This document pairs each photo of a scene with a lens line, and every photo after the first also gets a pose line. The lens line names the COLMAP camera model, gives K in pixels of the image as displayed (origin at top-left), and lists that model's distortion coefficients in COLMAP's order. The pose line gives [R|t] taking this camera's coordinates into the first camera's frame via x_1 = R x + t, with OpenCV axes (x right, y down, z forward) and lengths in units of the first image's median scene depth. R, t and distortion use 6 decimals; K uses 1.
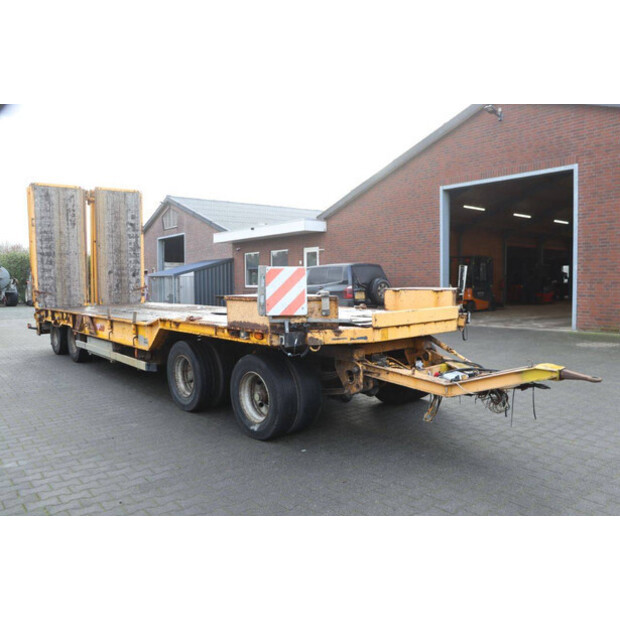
lens RADIAL K [[518.6, 0, 318.8], [0, 518.6, 308.2], [0, 0, 1]] dist [-0.156579, 0.139699]
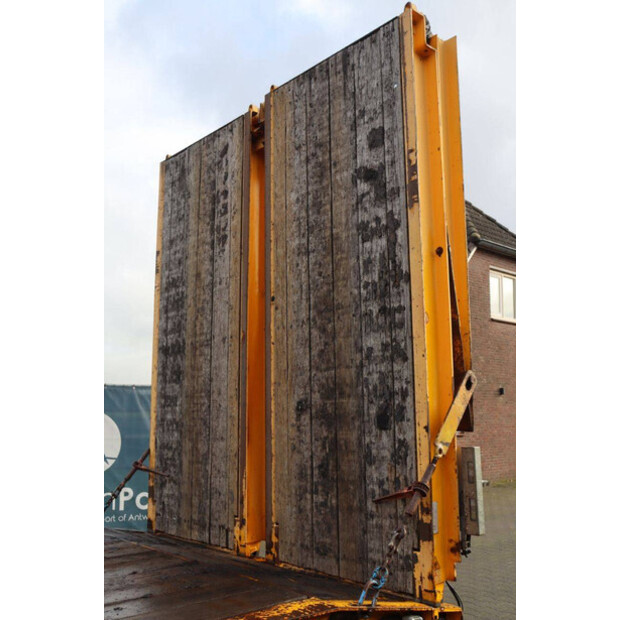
lens RADIAL K [[644.9, 0, 318.8], [0, 644.9, 311.5], [0, 0, 1]] dist [-0.074649, 0.000000]
pose [[0.035300, -0.149196, -0.988177, -0.126423], [-0.058968, 0.986760, -0.151088, -0.073567], [0.997636, 0.063604, 0.026035, 1.049736]]
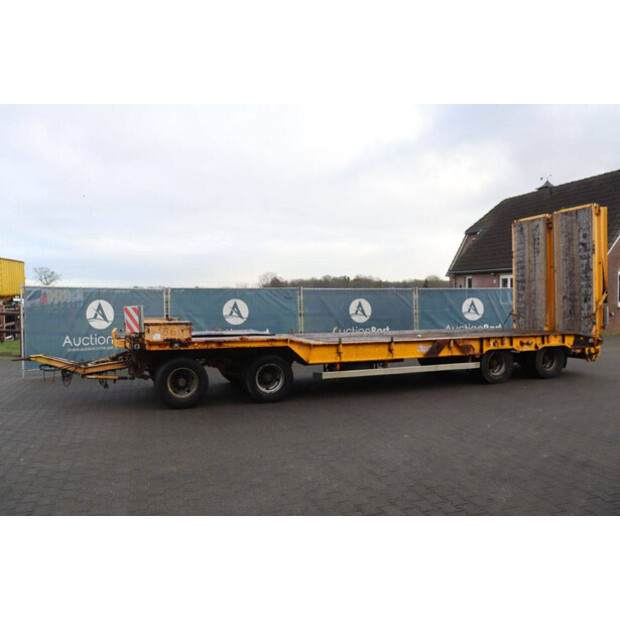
lens RADIAL K [[518.6, 0, 311.9], [0, 518.6, 309.0], [0, 0, 1]] dist [-0.156579, 0.139699]
pose [[-0.346957, 0.033599, -0.937279, 0.677049], [-0.043317, 0.997718, 0.051800, -0.081806], [0.936880, 0.058572, -0.344709, 0.928183]]
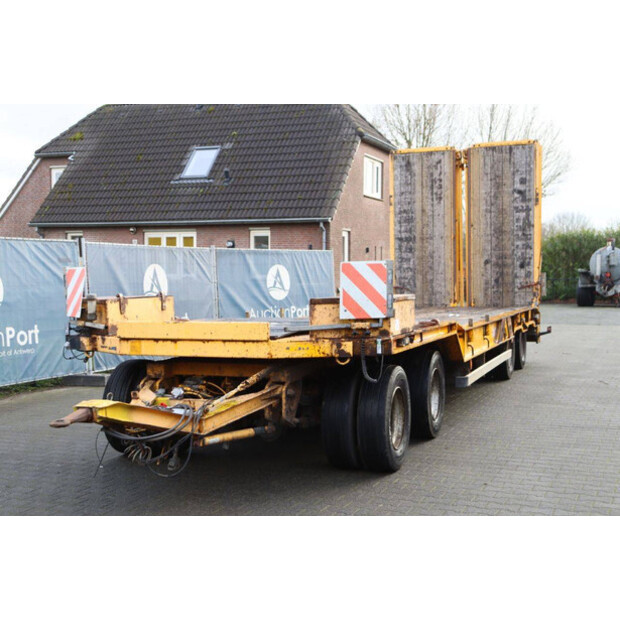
lens RADIAL K [[865.8, 0, 311.8], [0, 865.8, 311.2], [0, 0, 1]] dist [0.081219, 0.000000]
pose [[0.478485, 0.048689, -0.876745, 0.576560], [-0.050816, 0.998324, 0.027707, -0.024298], [0.876624, 0.031295, 0.480157, 0.207946]]
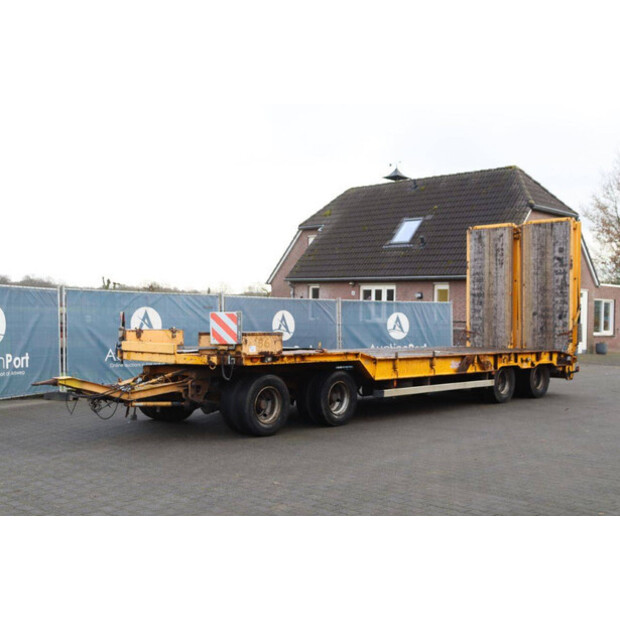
lens RADIAL K [[773.6, 0, 309.7], [0, 773.6, 313.3], [0, 0, 1]] dist [0.014515, 0.000000]
pose [[0.098550, 0.011244, -0.995069, 0.969986], [-0.074118, 0.997242, 0.003928, -0.049925], [0.992368, 0.073365, 0.099111, 0.490284]]
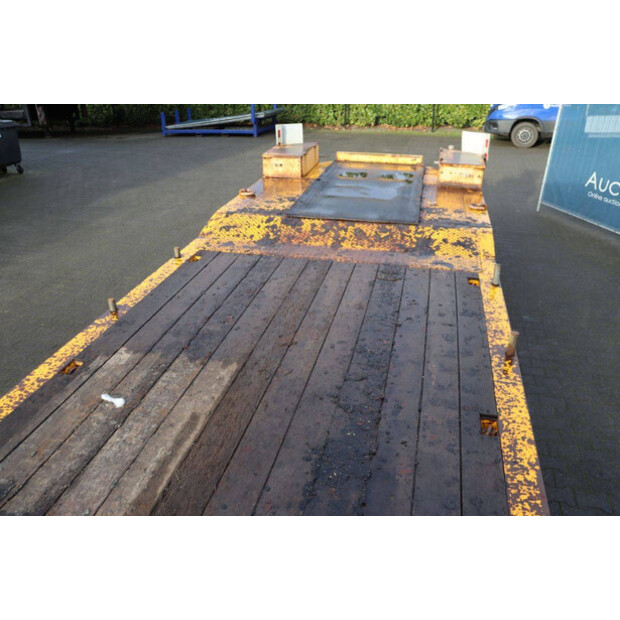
lens RADIAL K [[518.6, 0, 310.4], [0, 518.6, 309.8], [0, 0, 1]] dist [-0.156579, 0.139699]
pose [[-0.595755, -0.346674, 0.724495, -0.354452], [0.072420, 0.875188, 0.478332, -0.133568], [-0.799894, 0.337437, -0.496292, 0.815375]]
